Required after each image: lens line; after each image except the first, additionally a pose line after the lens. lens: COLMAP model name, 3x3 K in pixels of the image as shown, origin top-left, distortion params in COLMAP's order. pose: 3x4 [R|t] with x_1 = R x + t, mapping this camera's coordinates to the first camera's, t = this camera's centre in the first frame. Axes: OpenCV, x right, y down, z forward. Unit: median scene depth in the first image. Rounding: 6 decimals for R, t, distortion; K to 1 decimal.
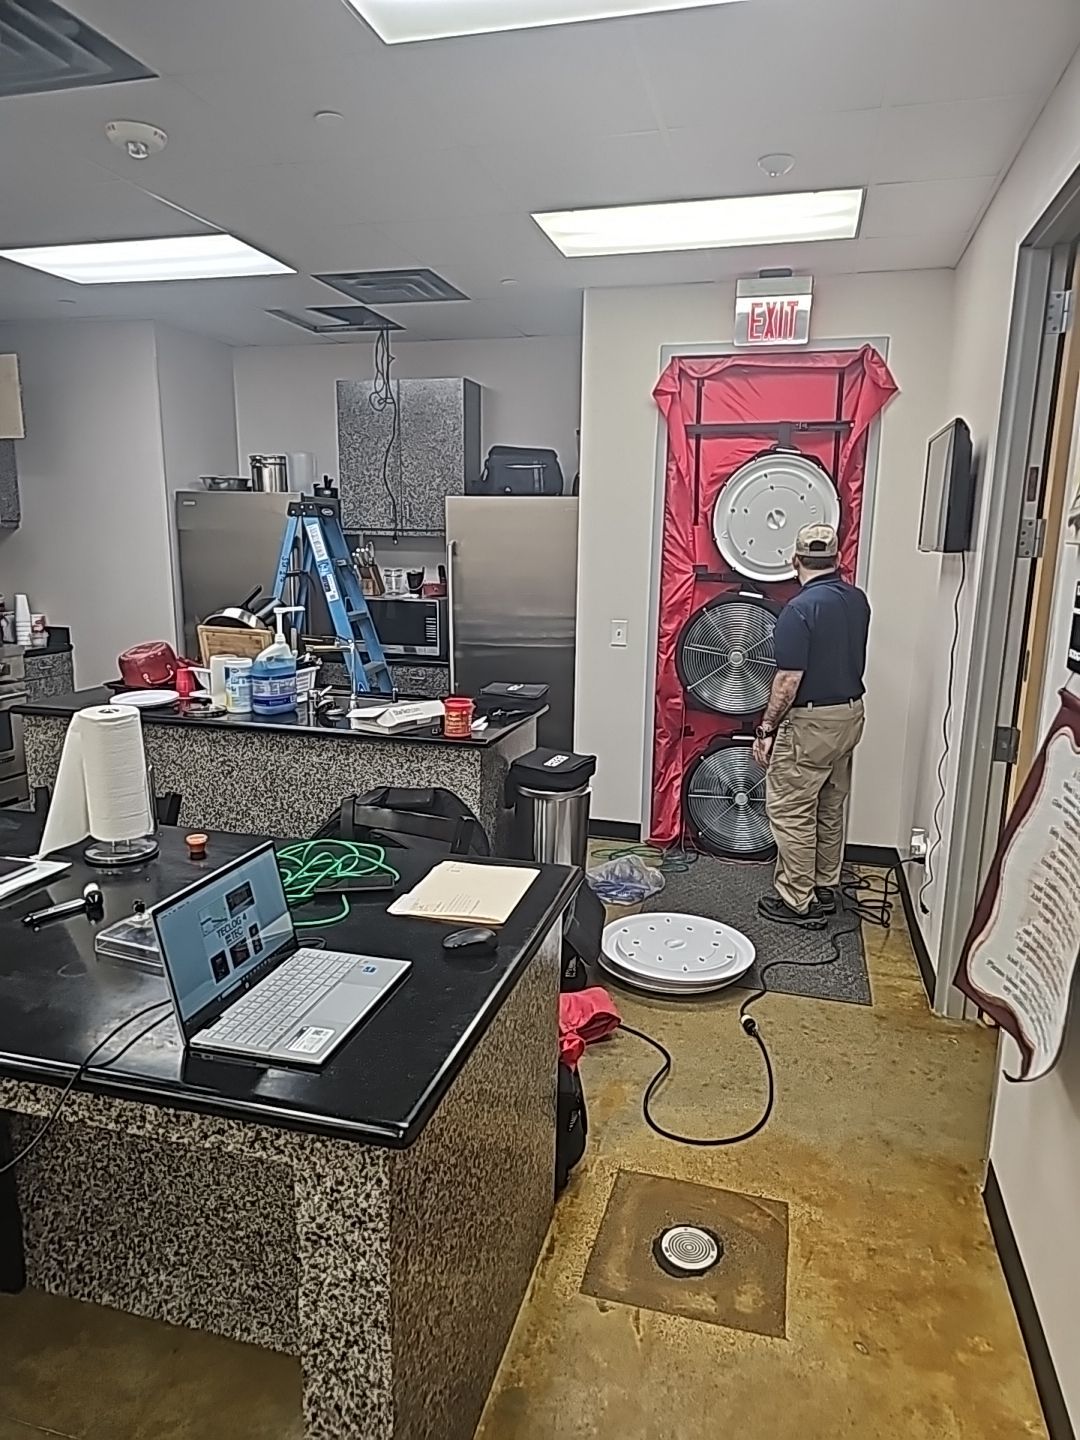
lens RADIAL K [[922.7, 0, 544.0], [0, 922.7, 728.3], [0, 0, 1]] dist [0.058558, -0.045257]
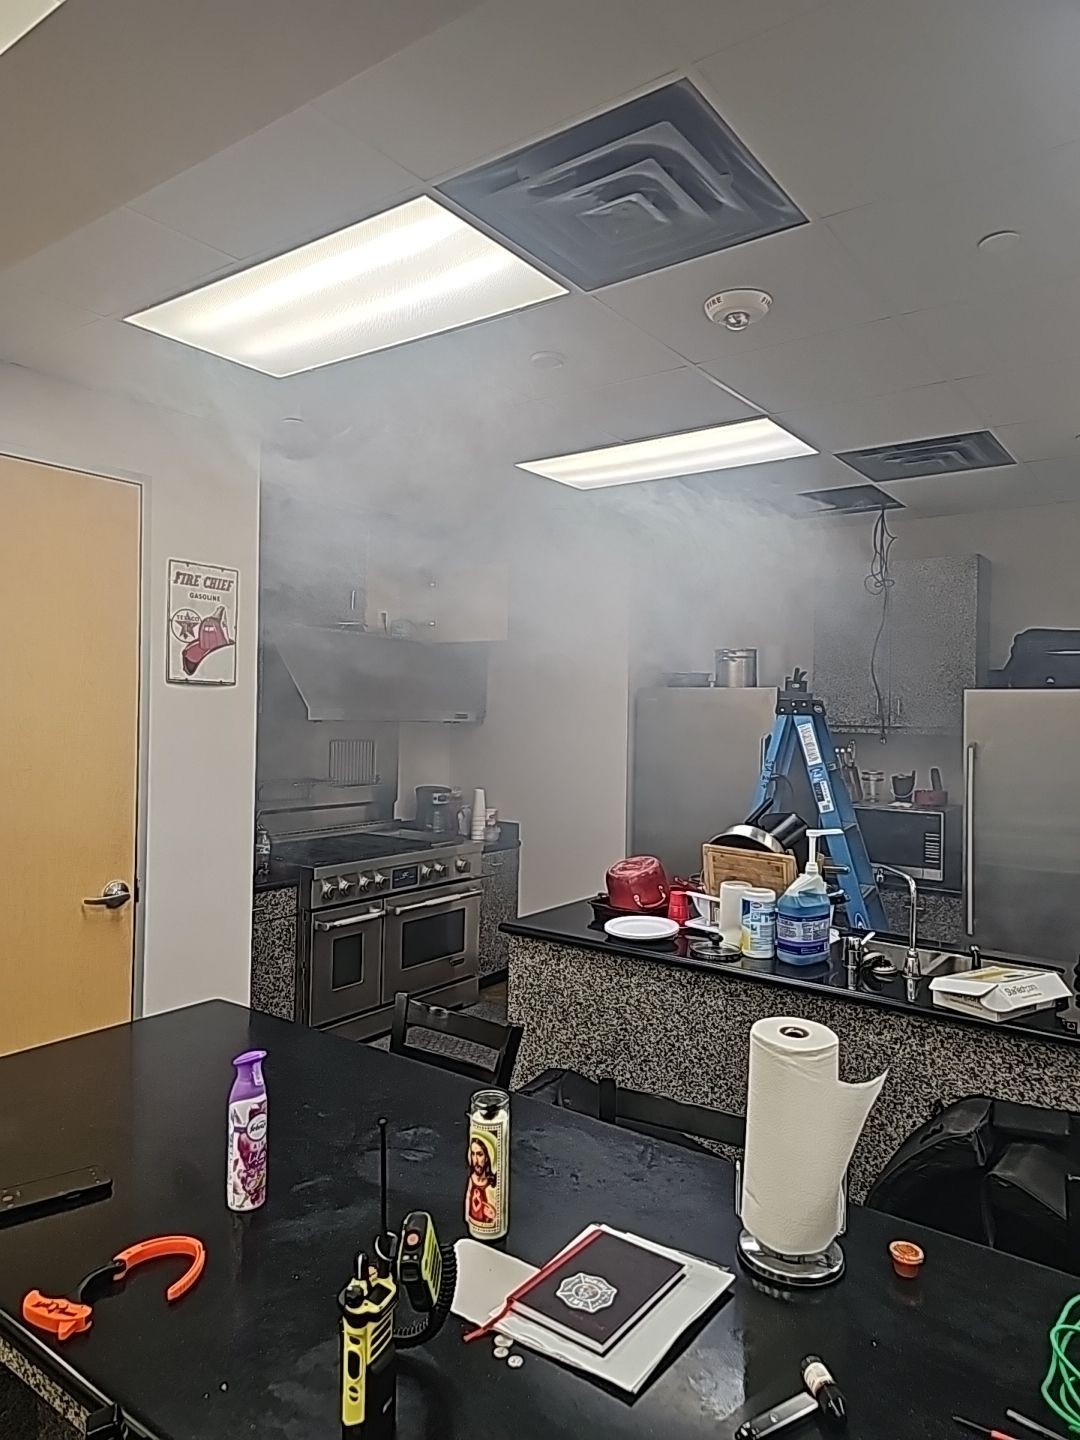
lens RADIAL K [[922.7, 0, 544.0], [0, 922.7, 728.3], [0, 0, 1]] dist [0.058558, -0.045257]
pose [[0.934120, 0.009696, -0.356827, -0.200378], [-0.078224, 0.980894, -0.178123, -0.050231], [0.348283, 0.194301, 0.917031, 0.145842]]
